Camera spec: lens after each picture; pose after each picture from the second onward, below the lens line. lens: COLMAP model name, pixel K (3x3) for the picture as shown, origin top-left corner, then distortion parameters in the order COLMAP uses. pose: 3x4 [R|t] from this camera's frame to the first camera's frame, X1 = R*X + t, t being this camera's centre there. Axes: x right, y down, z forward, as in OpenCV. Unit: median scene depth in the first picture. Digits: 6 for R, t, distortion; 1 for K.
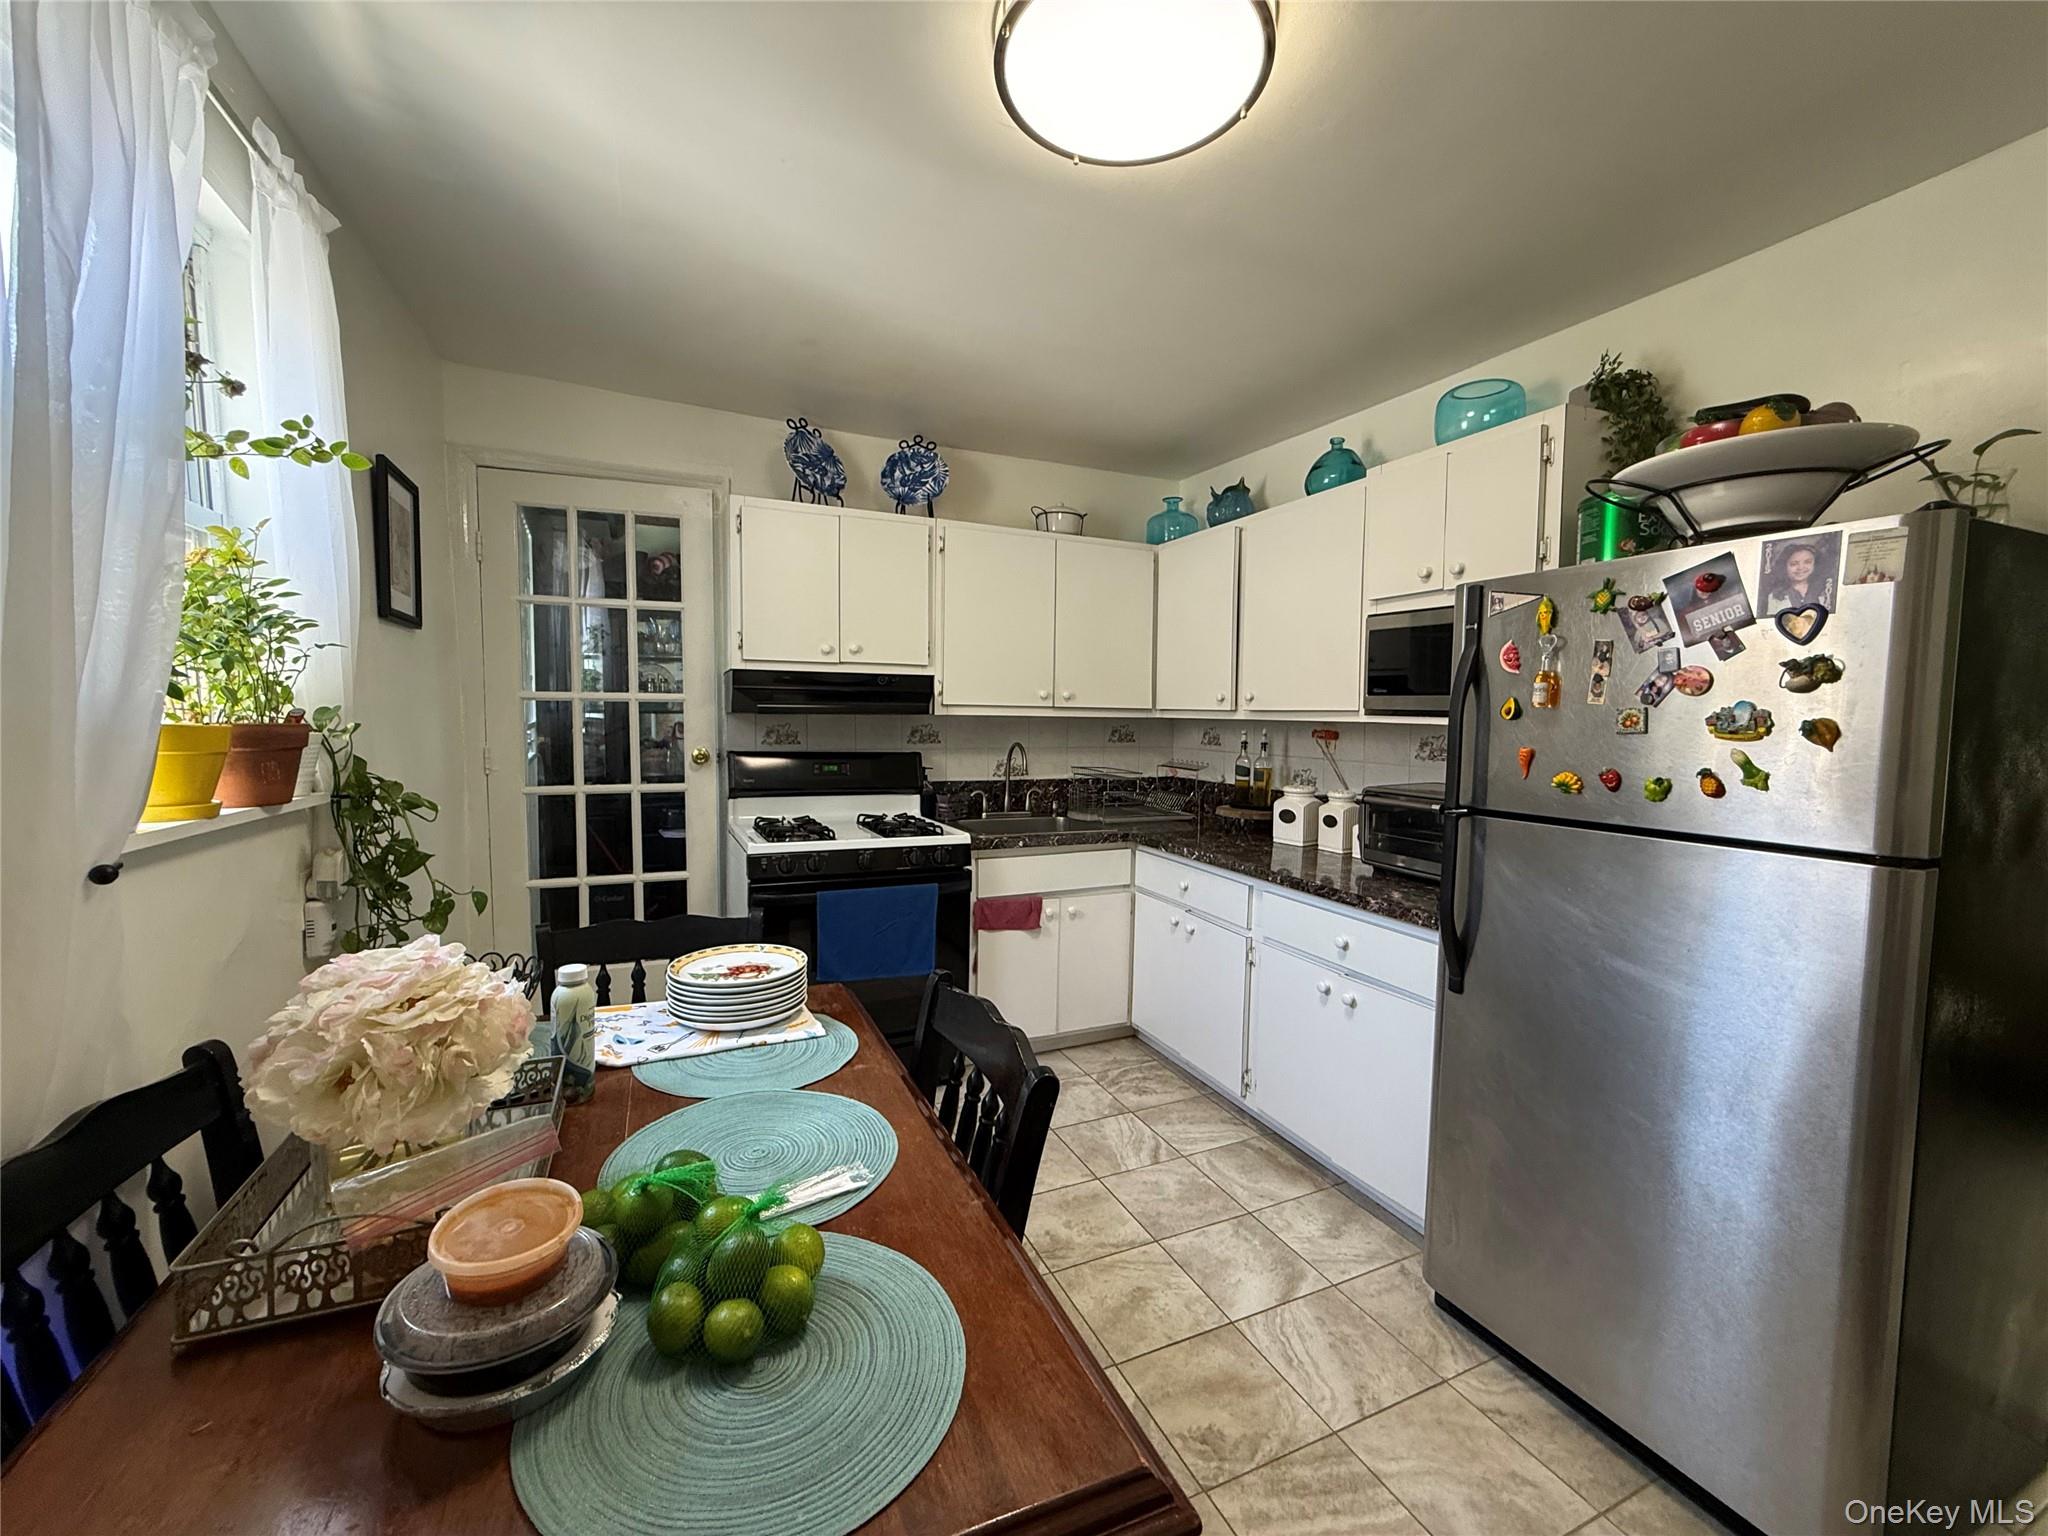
lens RADIAL K [[810.0, 0, 1017.4], [0, 810.0, 767.5], [0, 0, 1]] dist [-0.000992, -0.000063]
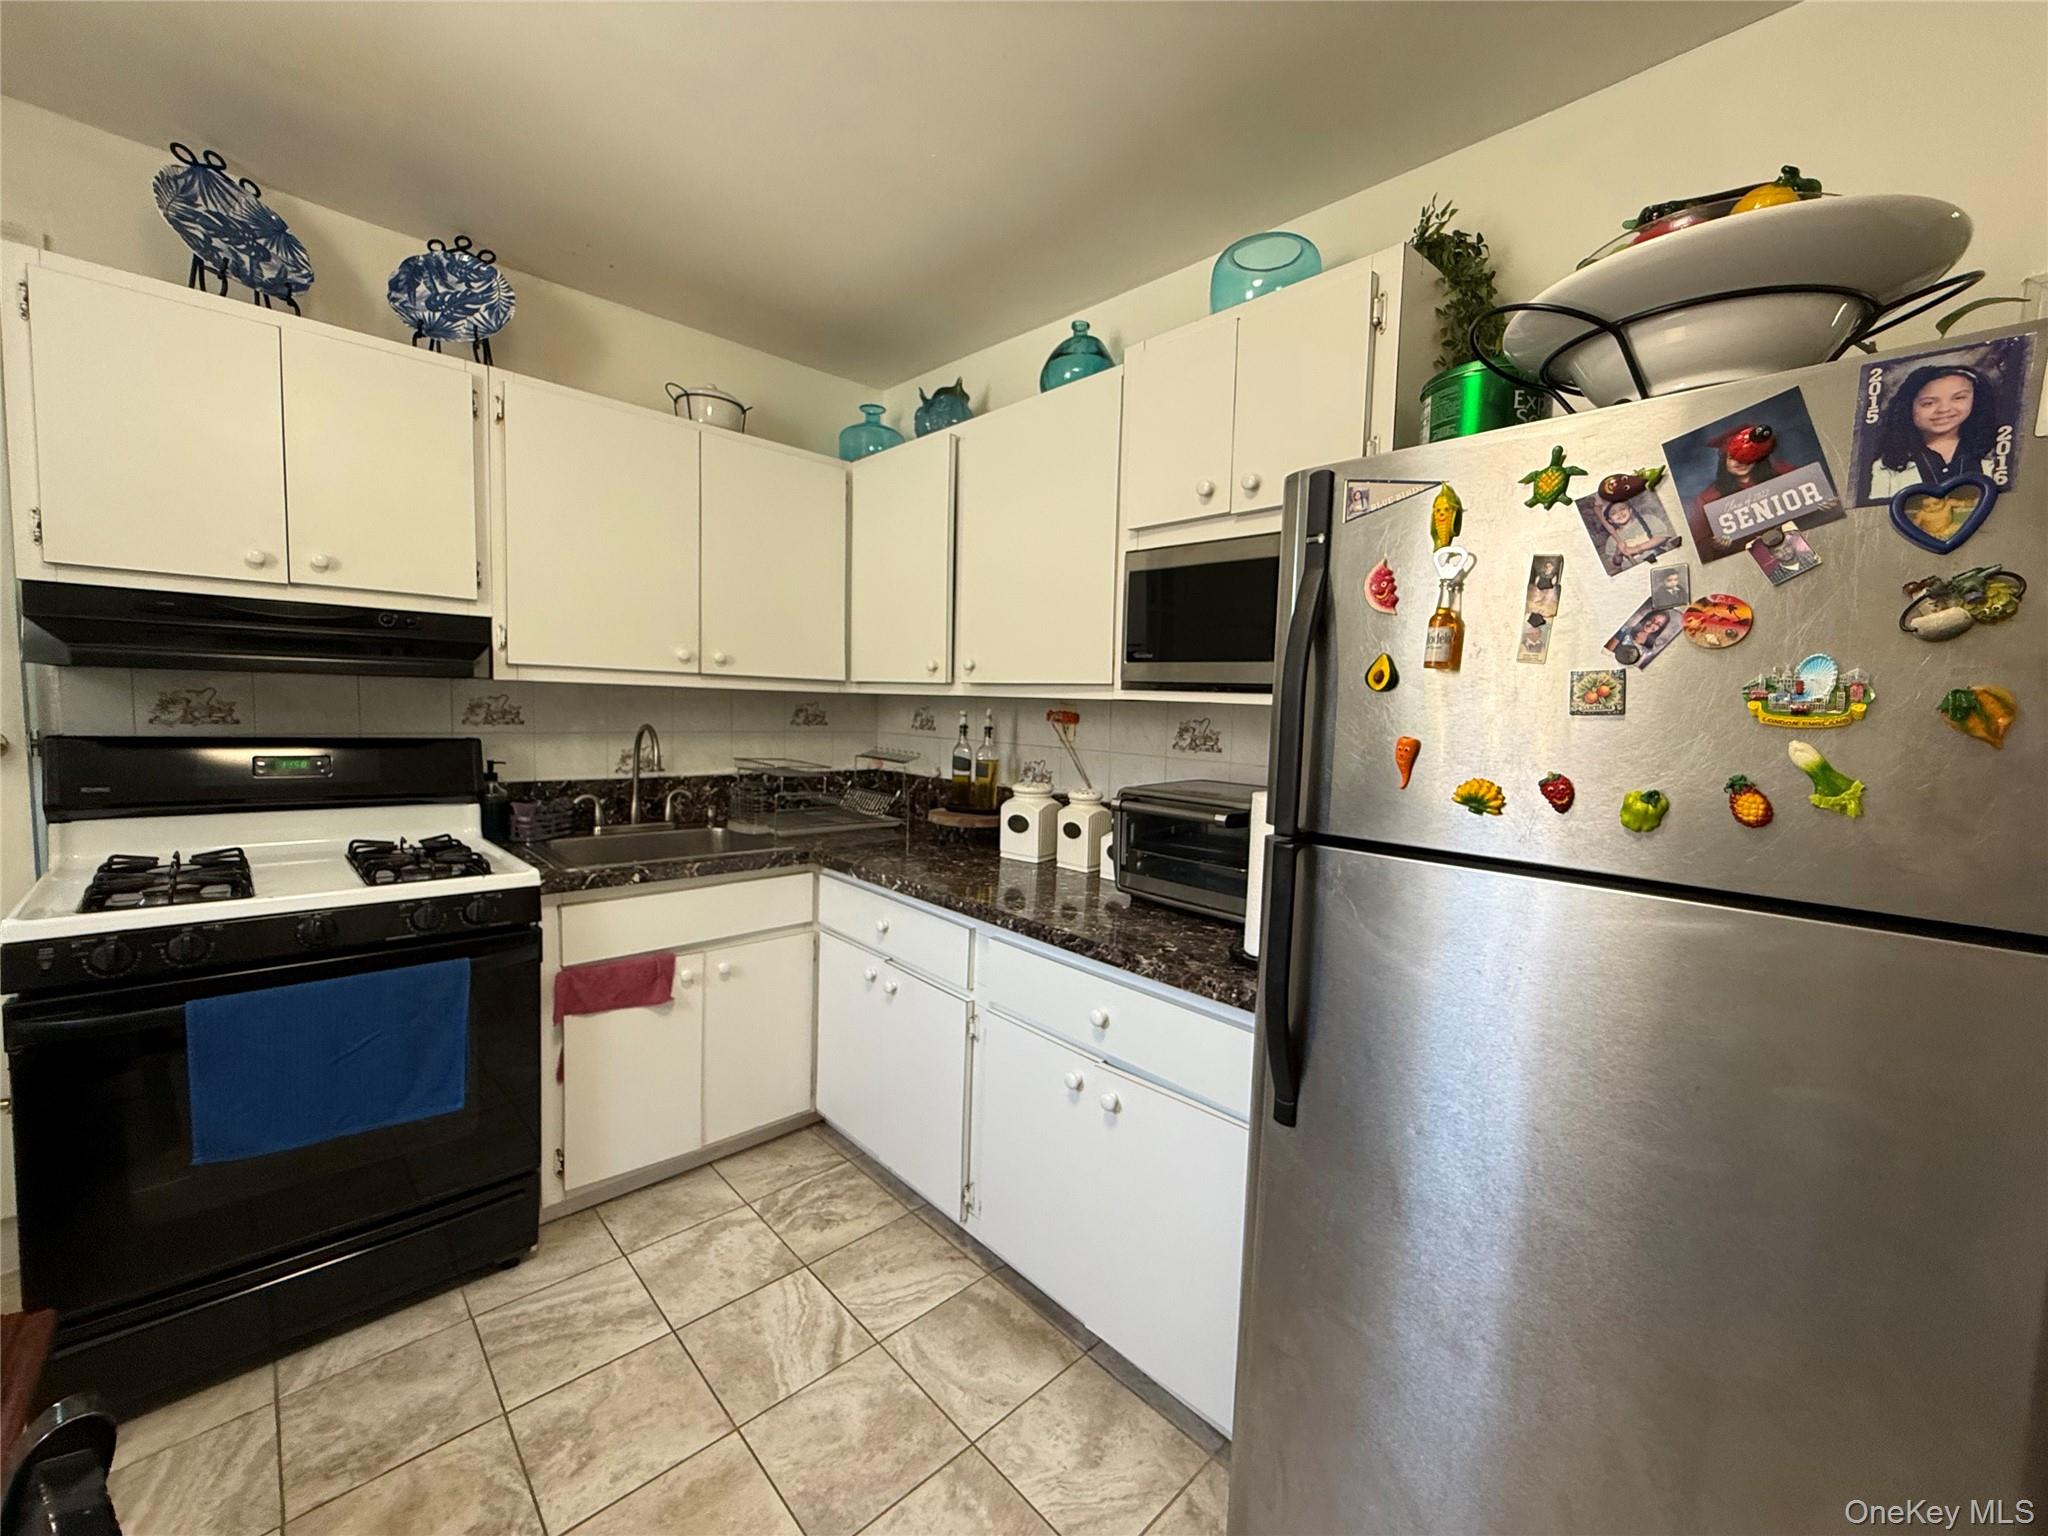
lens RADIAL K [[810.0, 0, 1017.4], [0, 810.0, 767.5], [0, 0, 1]] dist [-0.000992, -0.000063]
pose [[0.944294, -0.009643, 0.328962, 0.081977], [0.003121, 0.999788, 0.020347, -0.008009], [-0.329088, -0.018187, 0.944124, 0.280482]]
